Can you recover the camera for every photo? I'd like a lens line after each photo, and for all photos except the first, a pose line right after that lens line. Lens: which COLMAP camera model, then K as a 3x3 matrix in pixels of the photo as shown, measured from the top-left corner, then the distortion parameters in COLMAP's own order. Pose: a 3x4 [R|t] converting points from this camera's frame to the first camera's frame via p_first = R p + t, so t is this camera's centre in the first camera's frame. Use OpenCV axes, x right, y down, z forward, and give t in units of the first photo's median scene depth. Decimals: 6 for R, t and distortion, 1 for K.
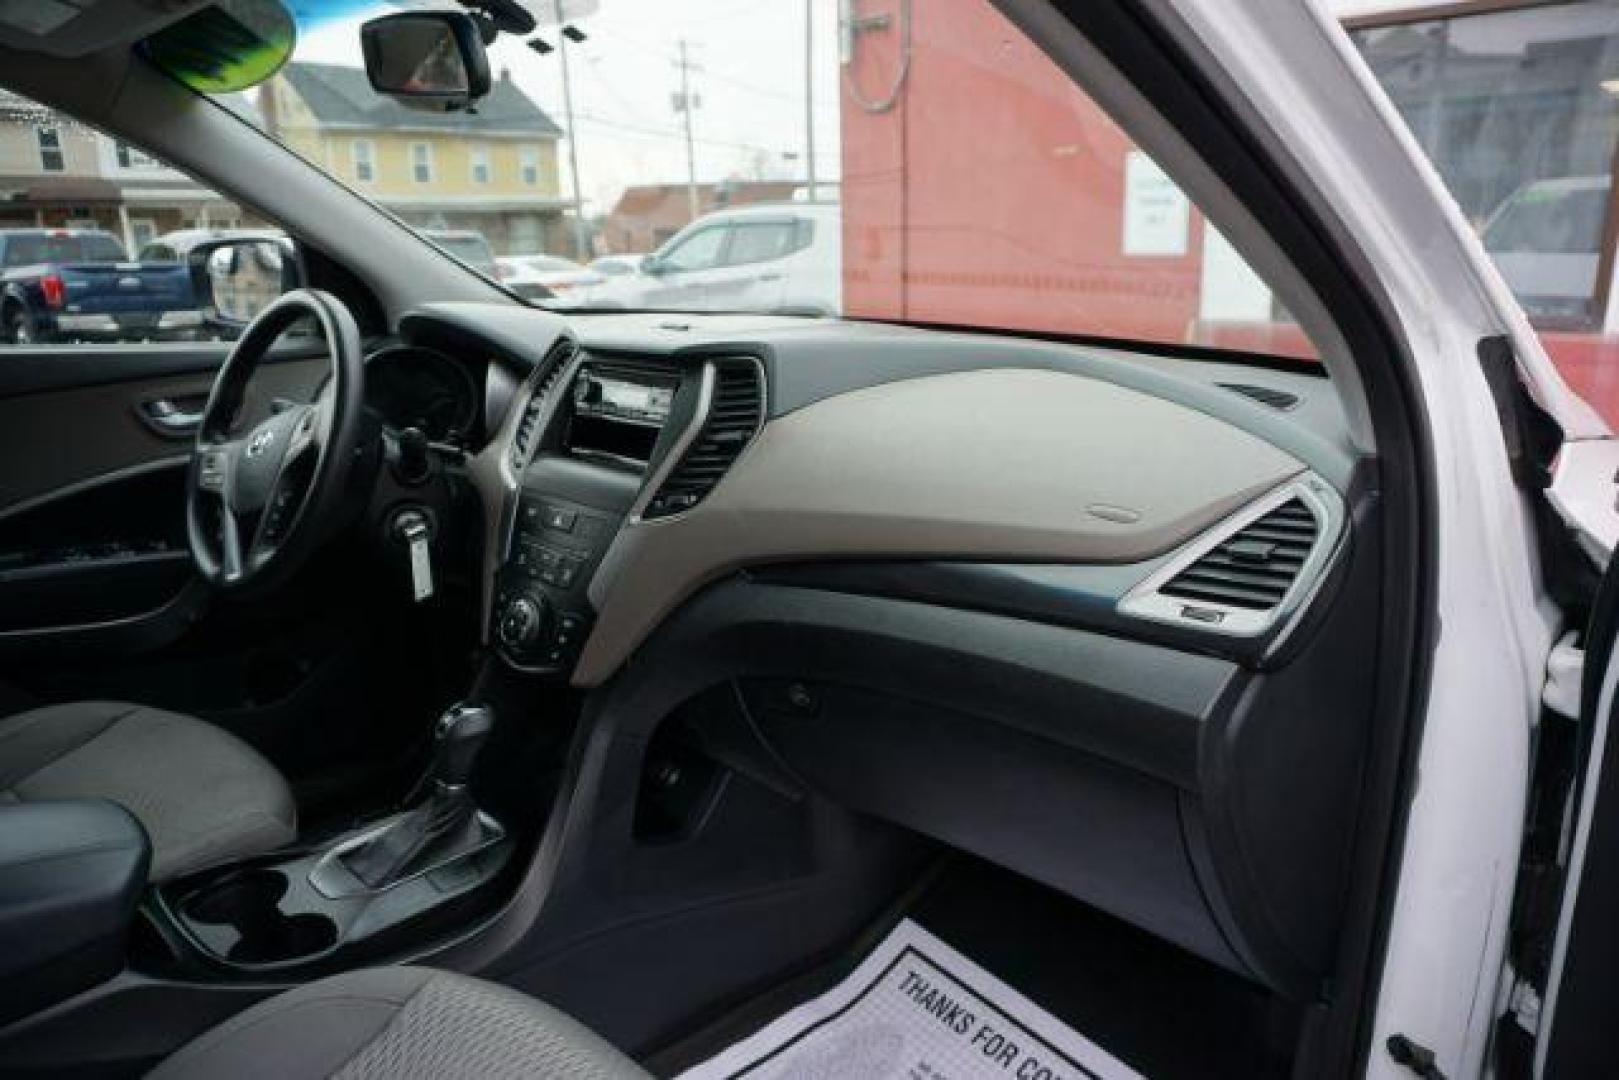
lens RADIAL K [[1140.1, 0, 810.7], [0, 1140.1, 575.7], [0, 0, 1]] dist [-0.006004, 0.000999]
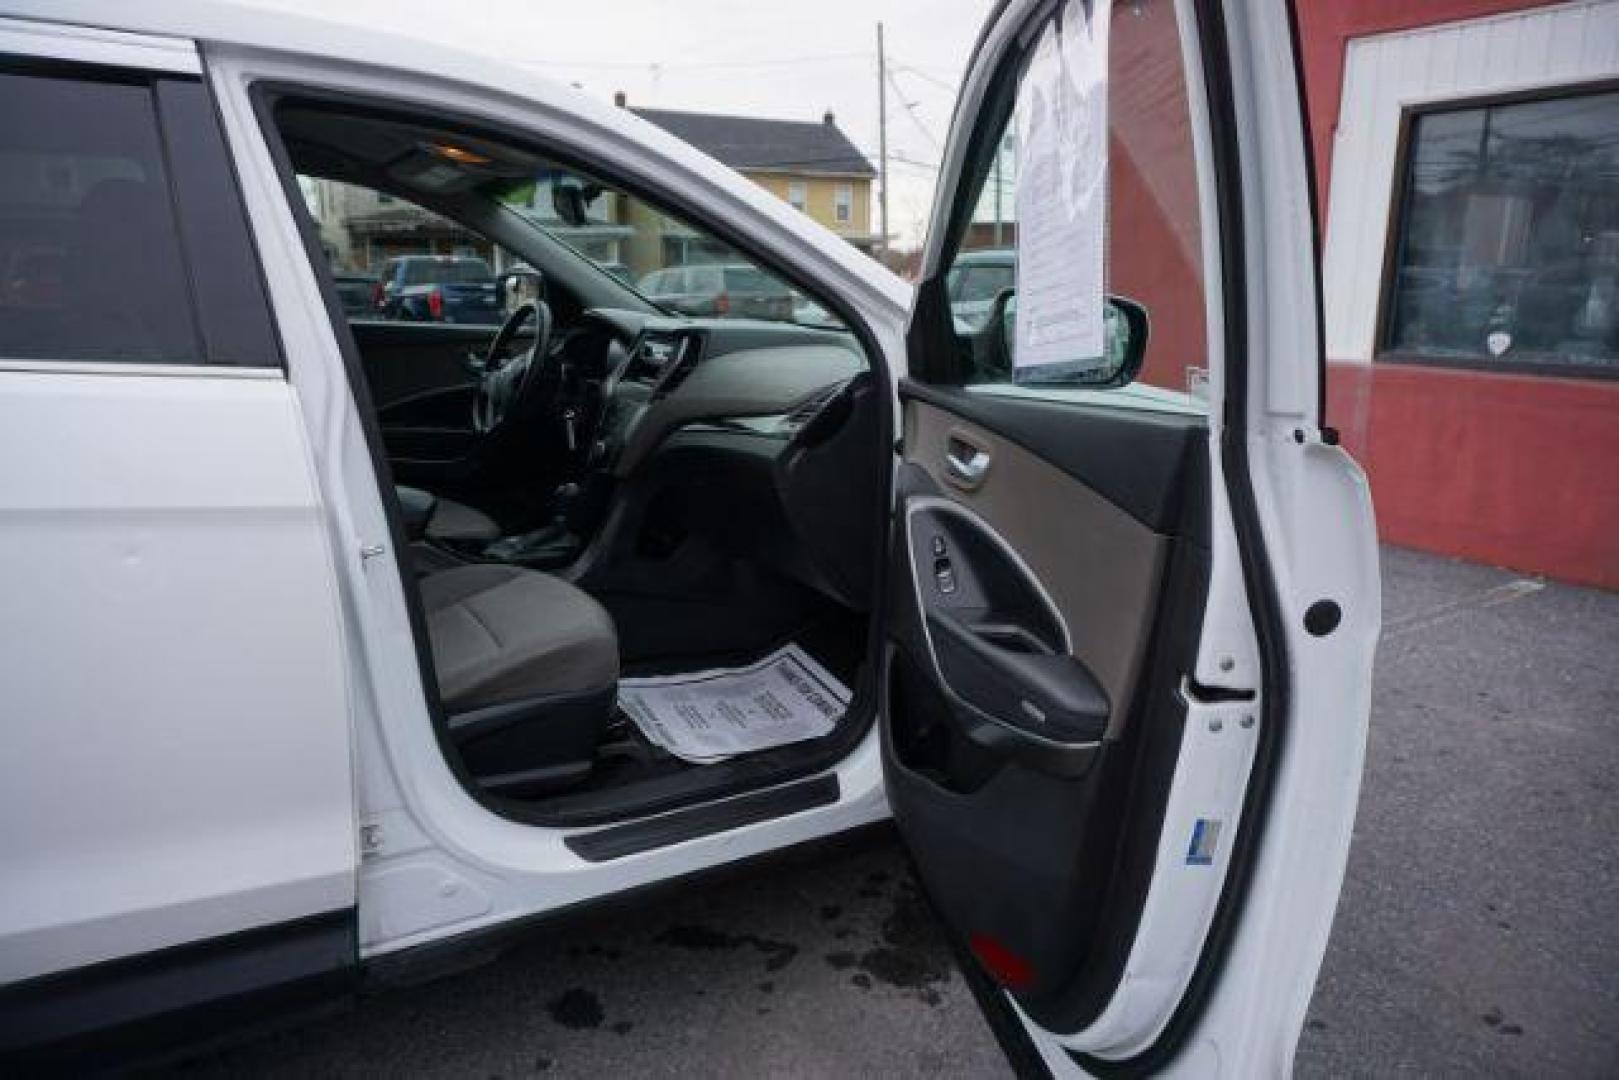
lens RADIAL K [[1140.1, 0, 810.7], [0, 1140.1, 575.7], [0, 0, 1]] dist [-0.006004, 0.000999]
pose [[0.964322, 0.087378, -0.249895, 0.061818], [-0.094331, 0.995413, -0.015960, 0.024067], [0.247354, 0.038963, 0.968141, -0.088914]]
